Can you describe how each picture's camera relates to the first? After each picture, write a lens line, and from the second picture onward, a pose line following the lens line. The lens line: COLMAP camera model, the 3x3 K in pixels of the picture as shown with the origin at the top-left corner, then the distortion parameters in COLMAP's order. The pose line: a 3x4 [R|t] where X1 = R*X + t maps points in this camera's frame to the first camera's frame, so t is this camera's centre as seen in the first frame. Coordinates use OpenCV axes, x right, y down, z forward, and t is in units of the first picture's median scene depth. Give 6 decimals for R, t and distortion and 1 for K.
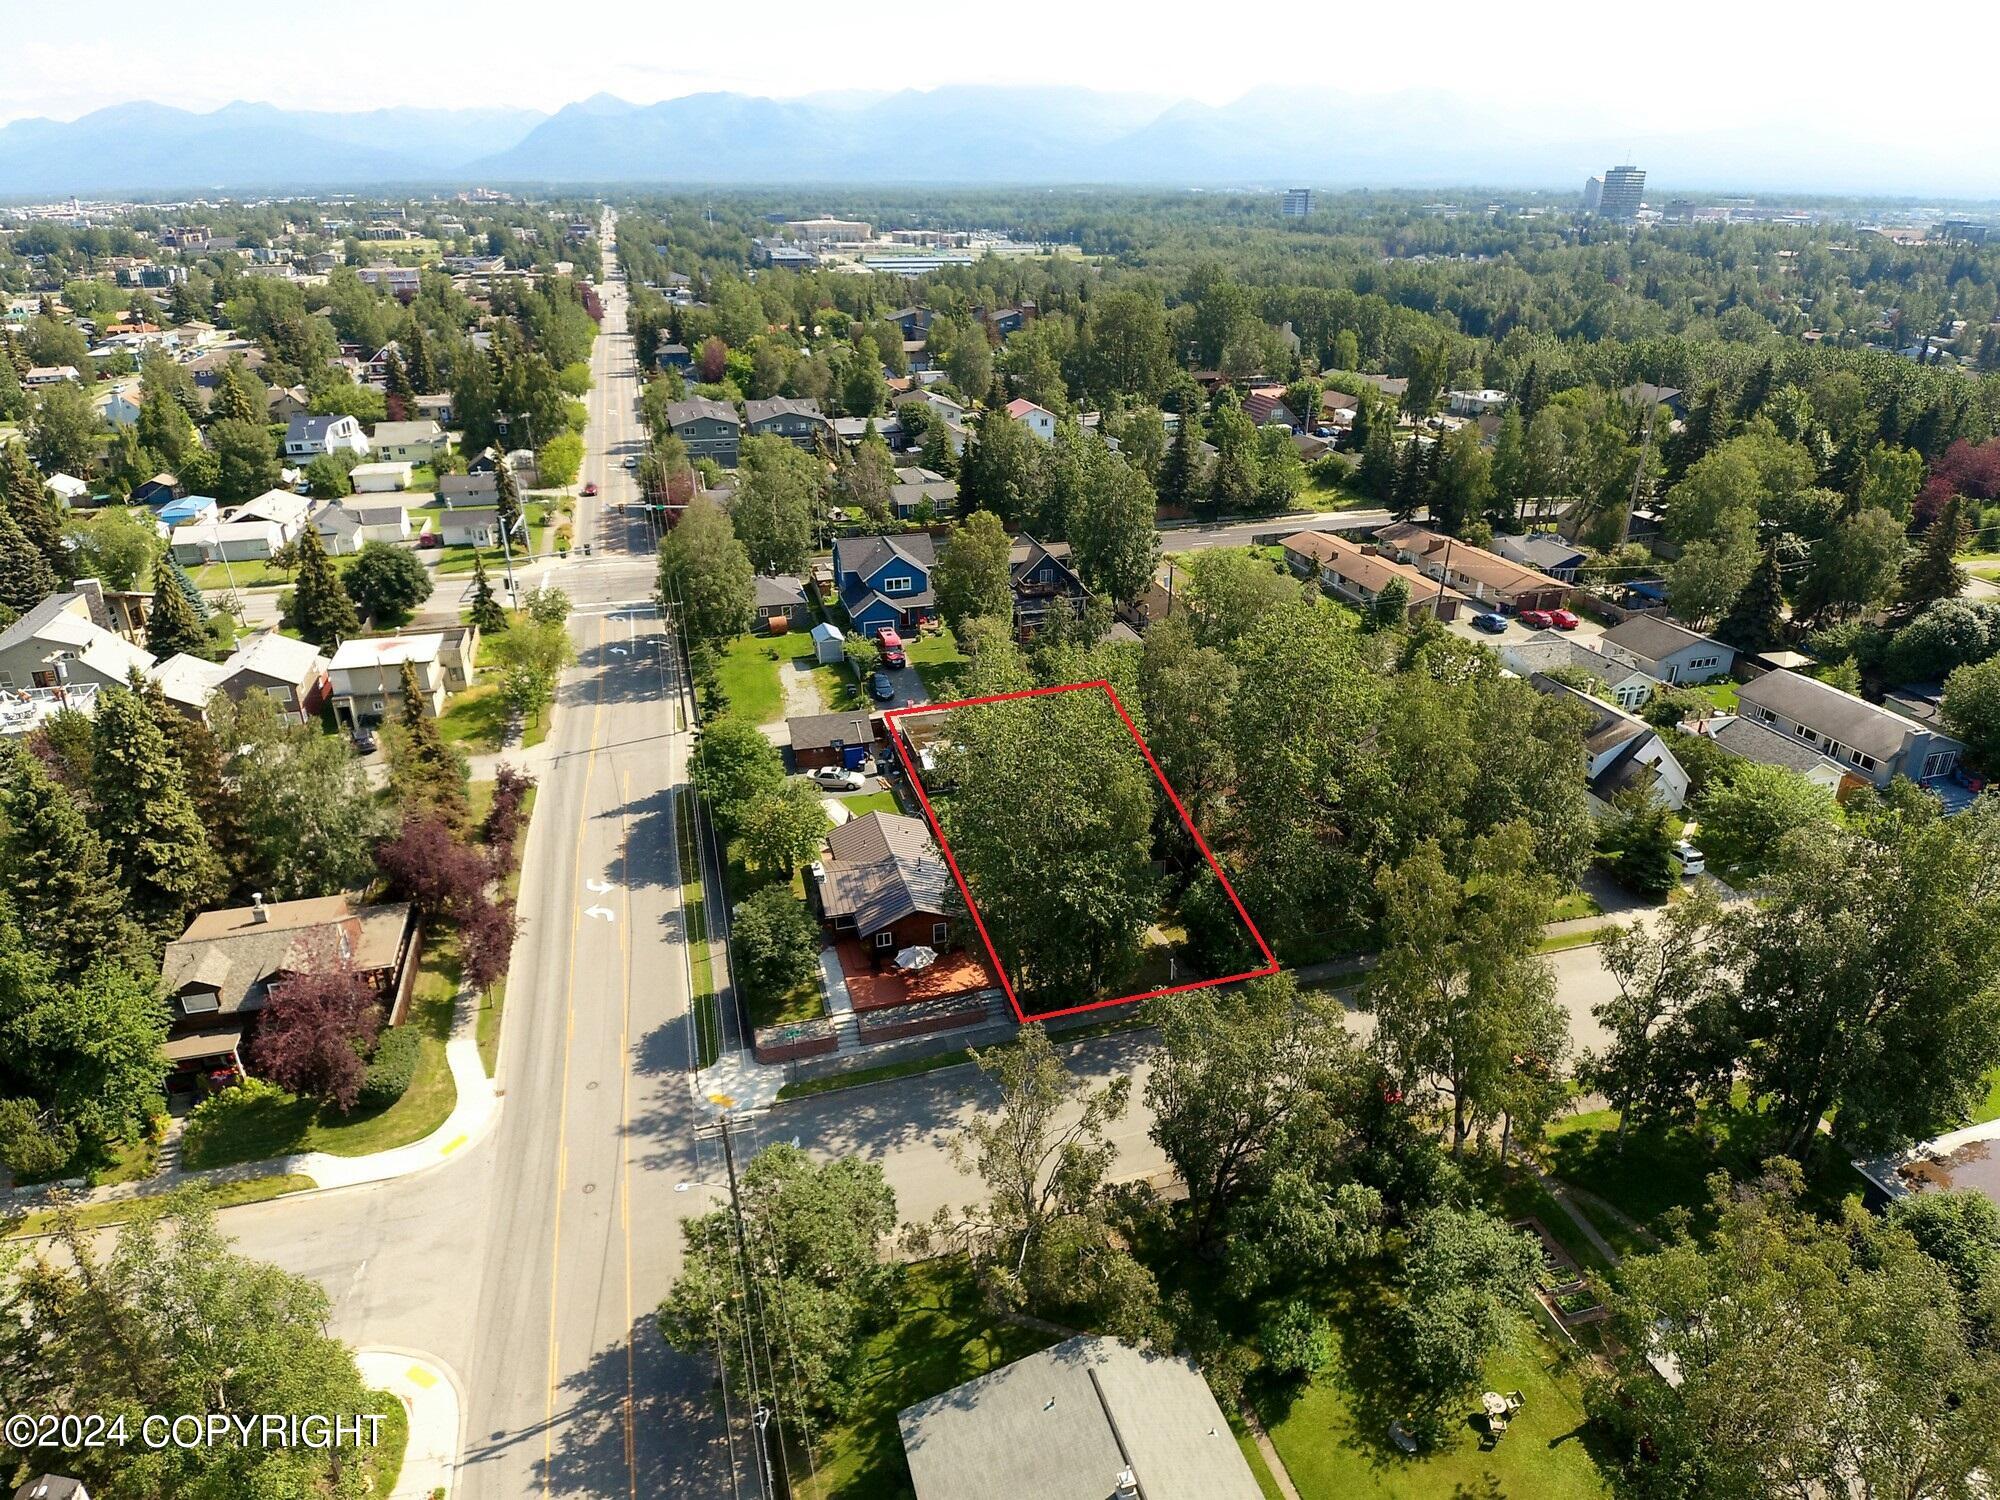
lens RADIAL K [[1201.4, 0, 981.2], [0, 1201.4, 750.8], [0, 0, 1]] dist [0.078530, -0.112414]
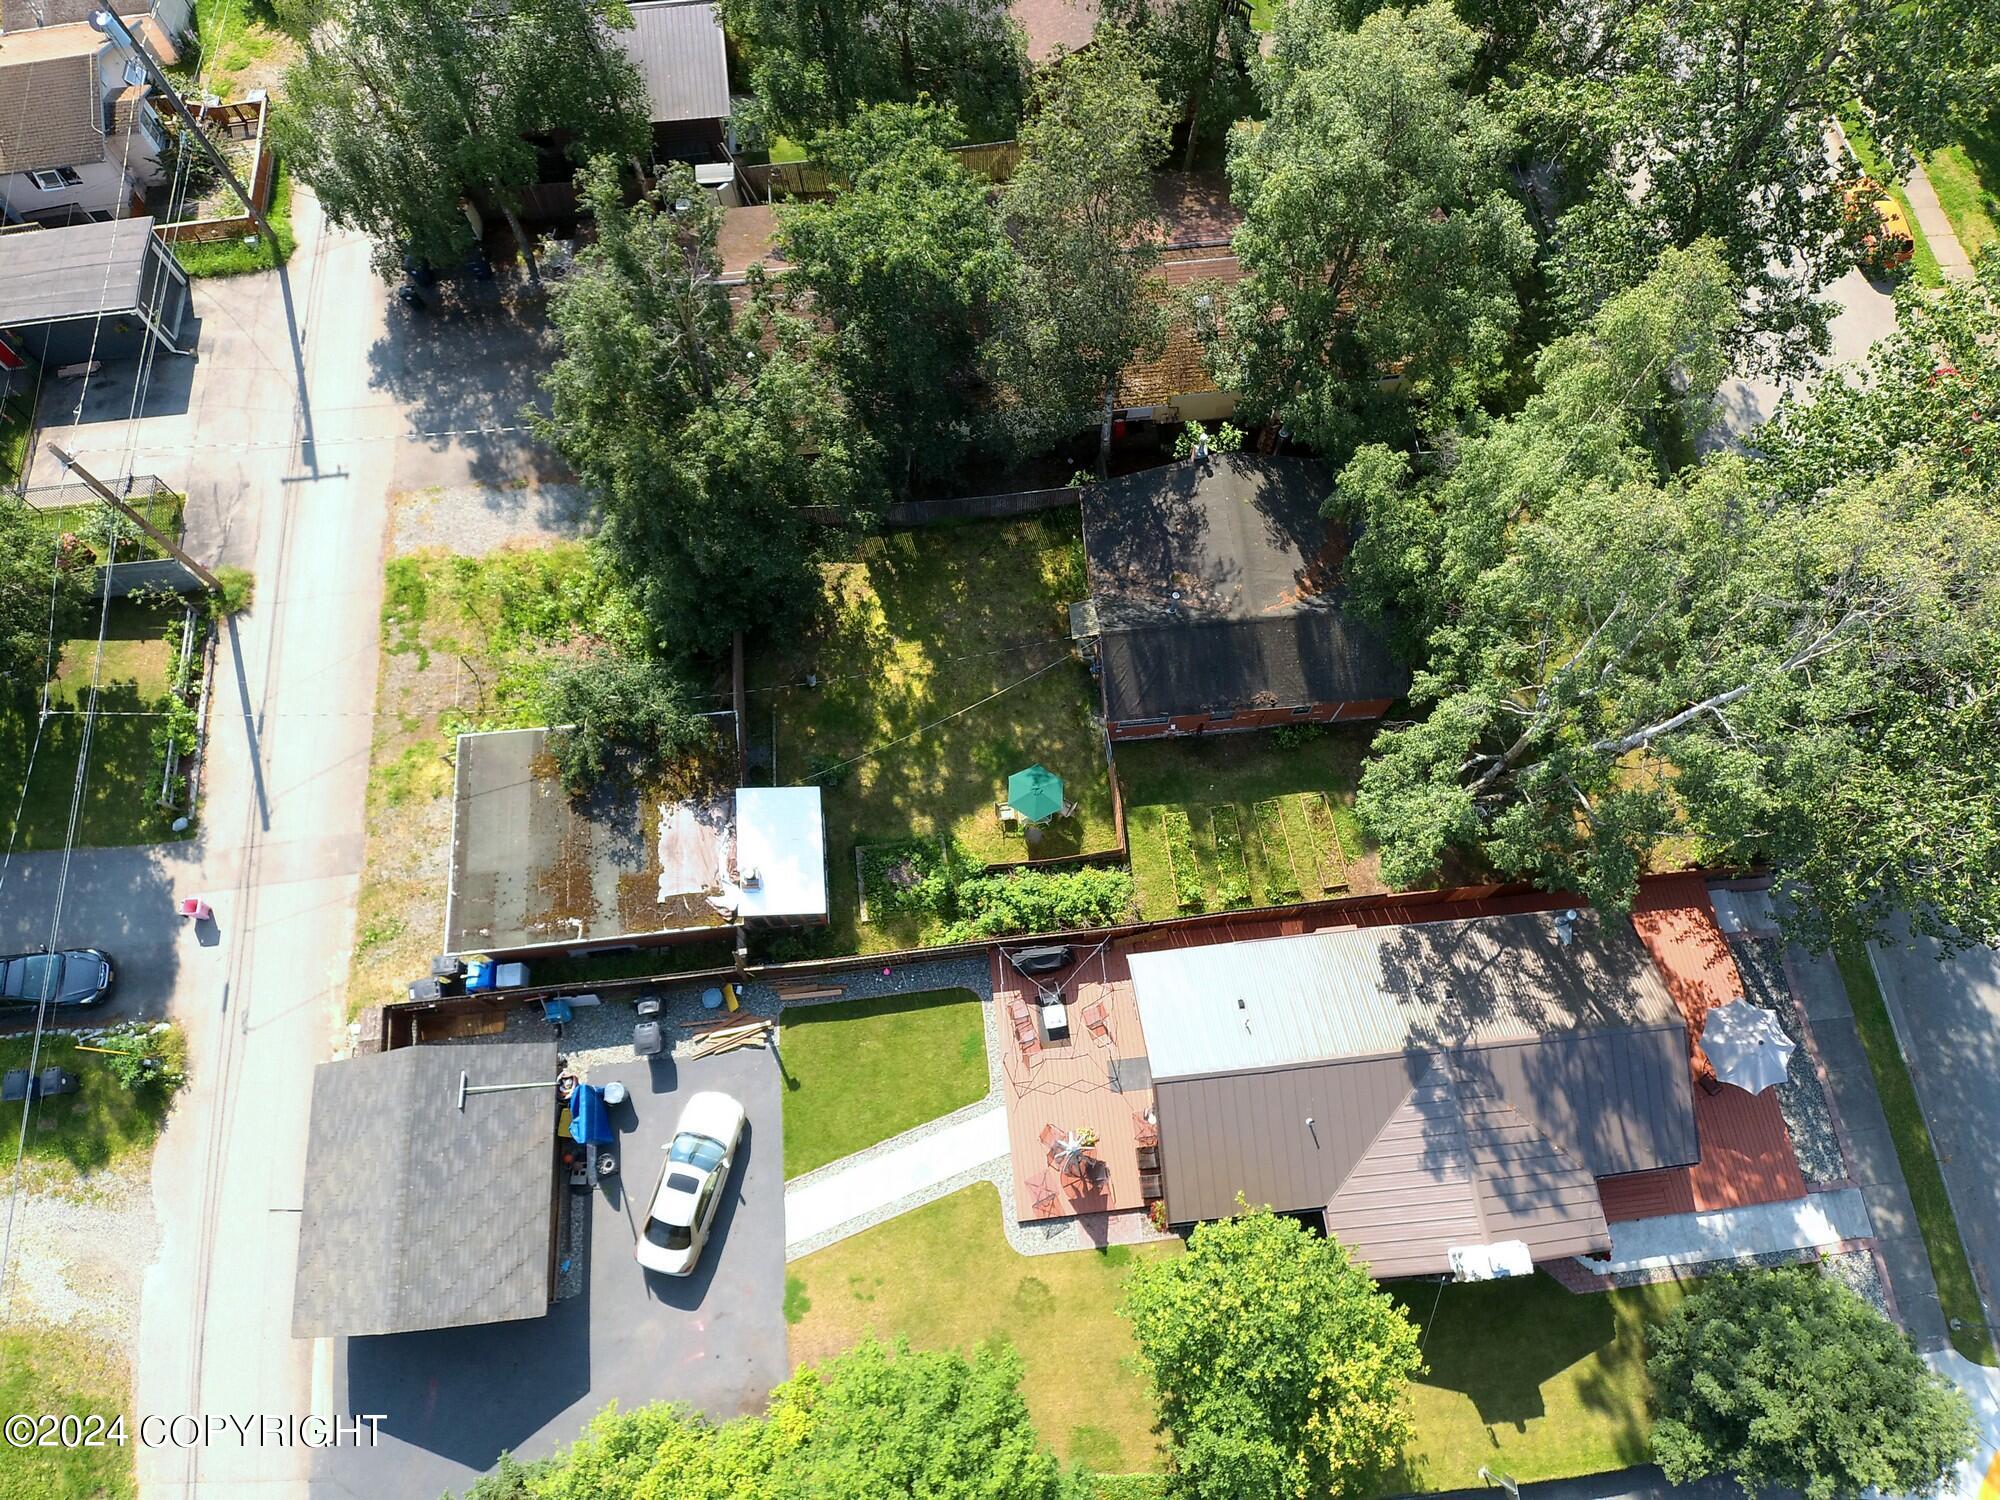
lens RADIAL K [[1235.0, 0, 1000.0], [0, 1235.0, 750.0], [0, 0, 1]] dist [0.077612, -0.100517]
pose [[0.160387, -0.917970, 0.362778, -0.100341], [0.416517, 0.396153, 0.818277, -0.225759], [-0.894868, 0.019862, 0.445888, 0.623749]]
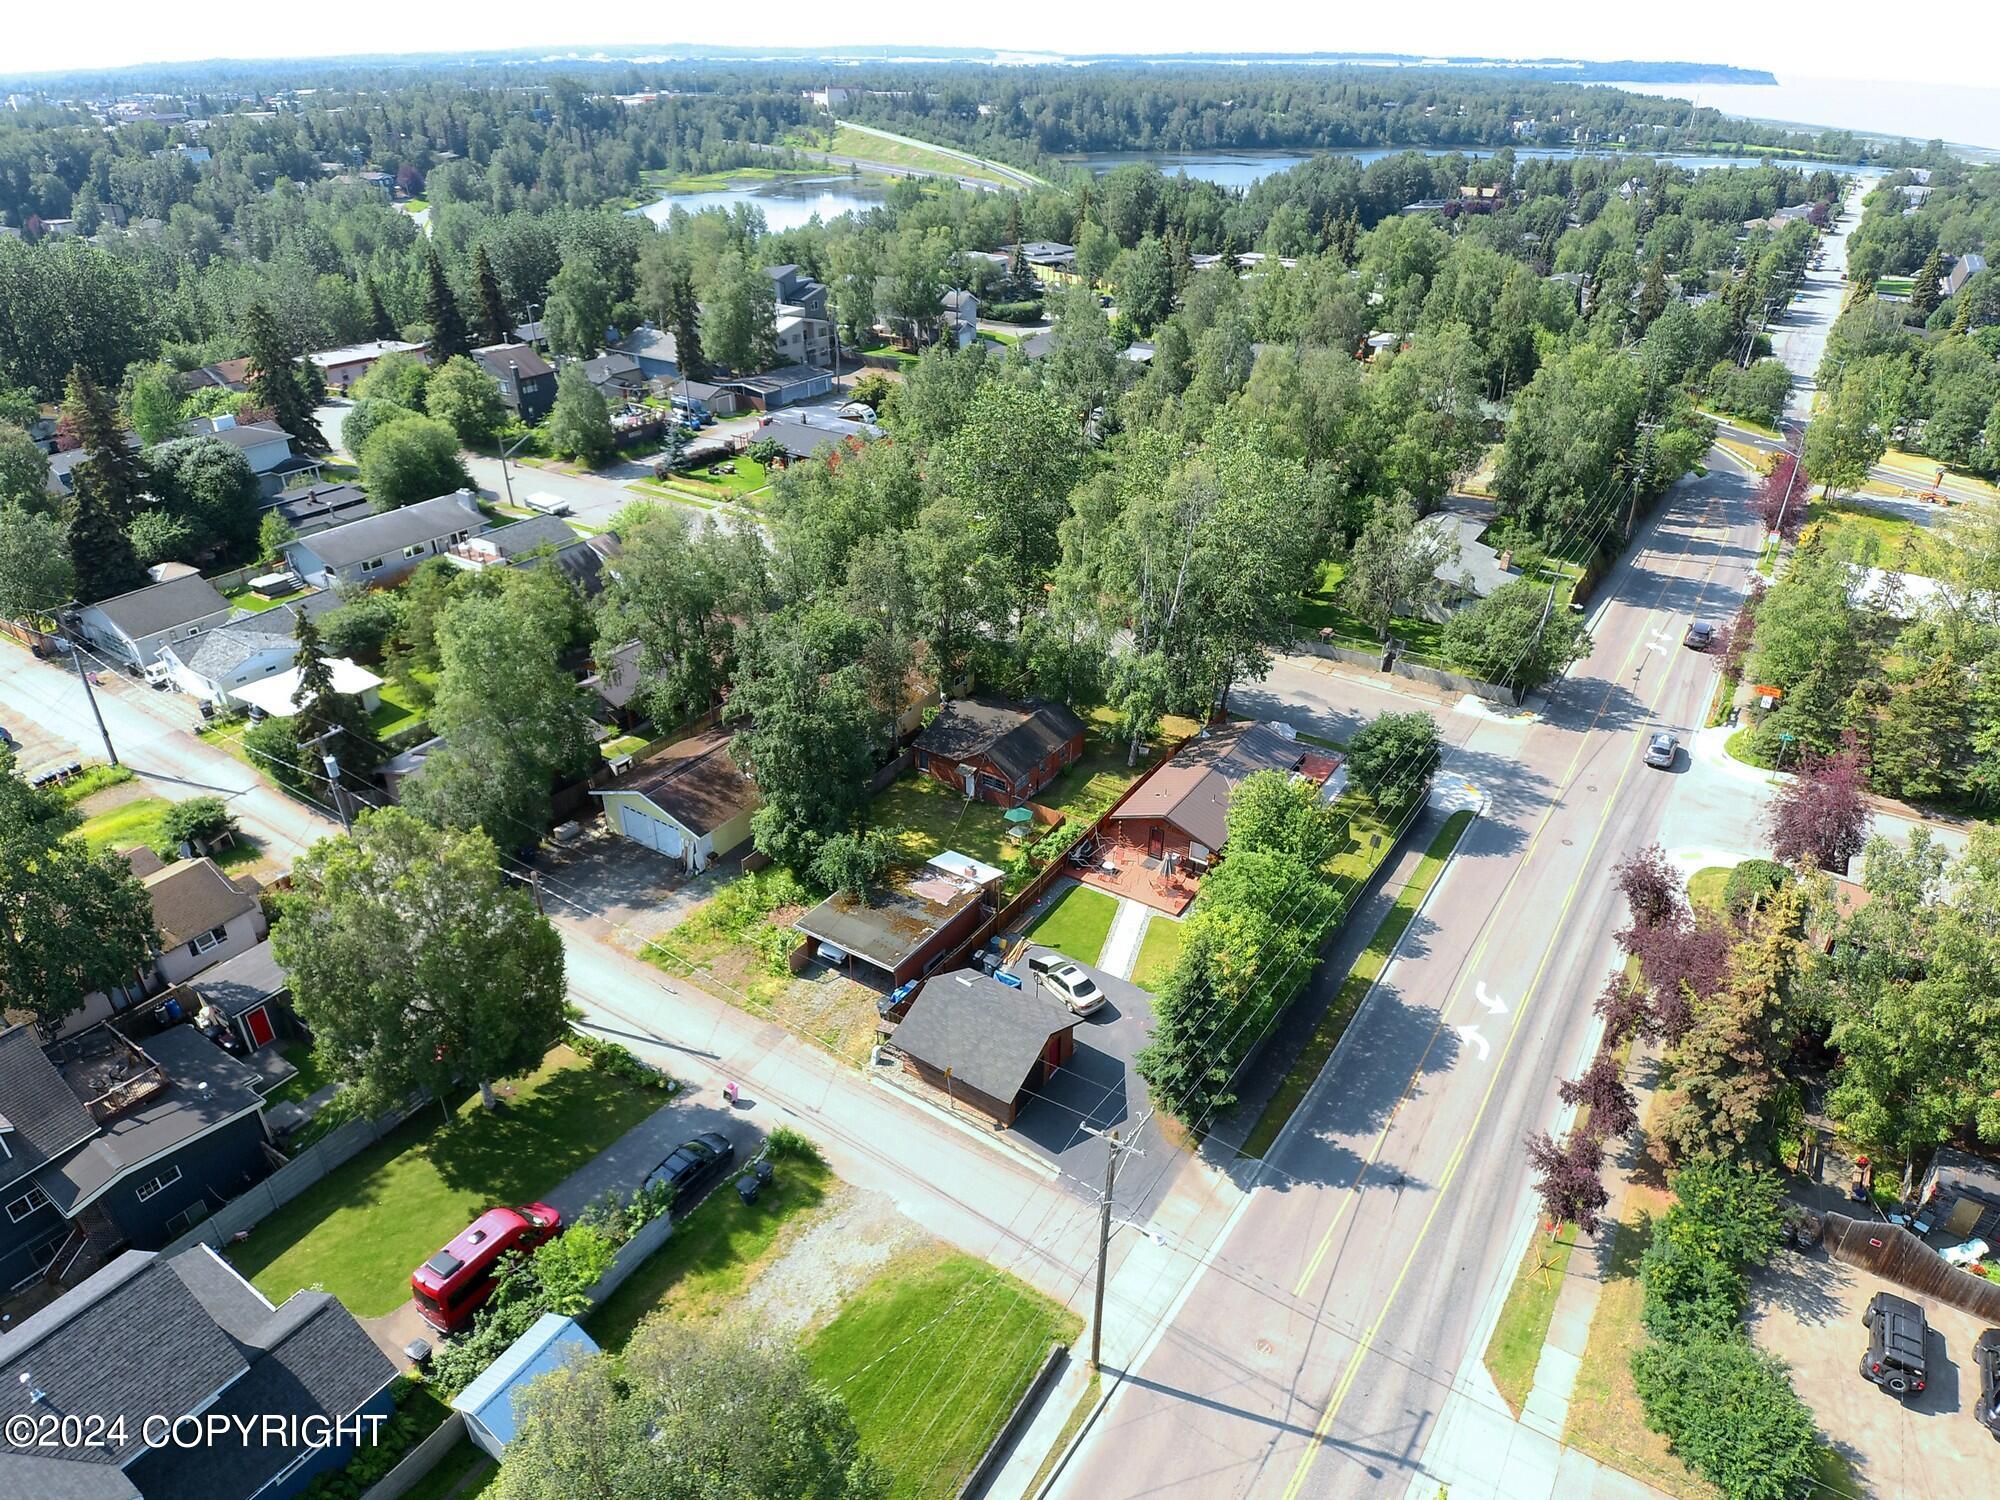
lens RADIAL K [[1211.9, 0, 998.6], [0, 1211.9, 806.0], [0, 0, 1]] dist [0.066925, -0.085651]
pose [[-0.664556, -0.393609, 0.635167, -0.382863], [0.308438, 0.629735, 0.712952, -0.413860], [-0.680611, 0.669706, -0.297090, 0.942567]]
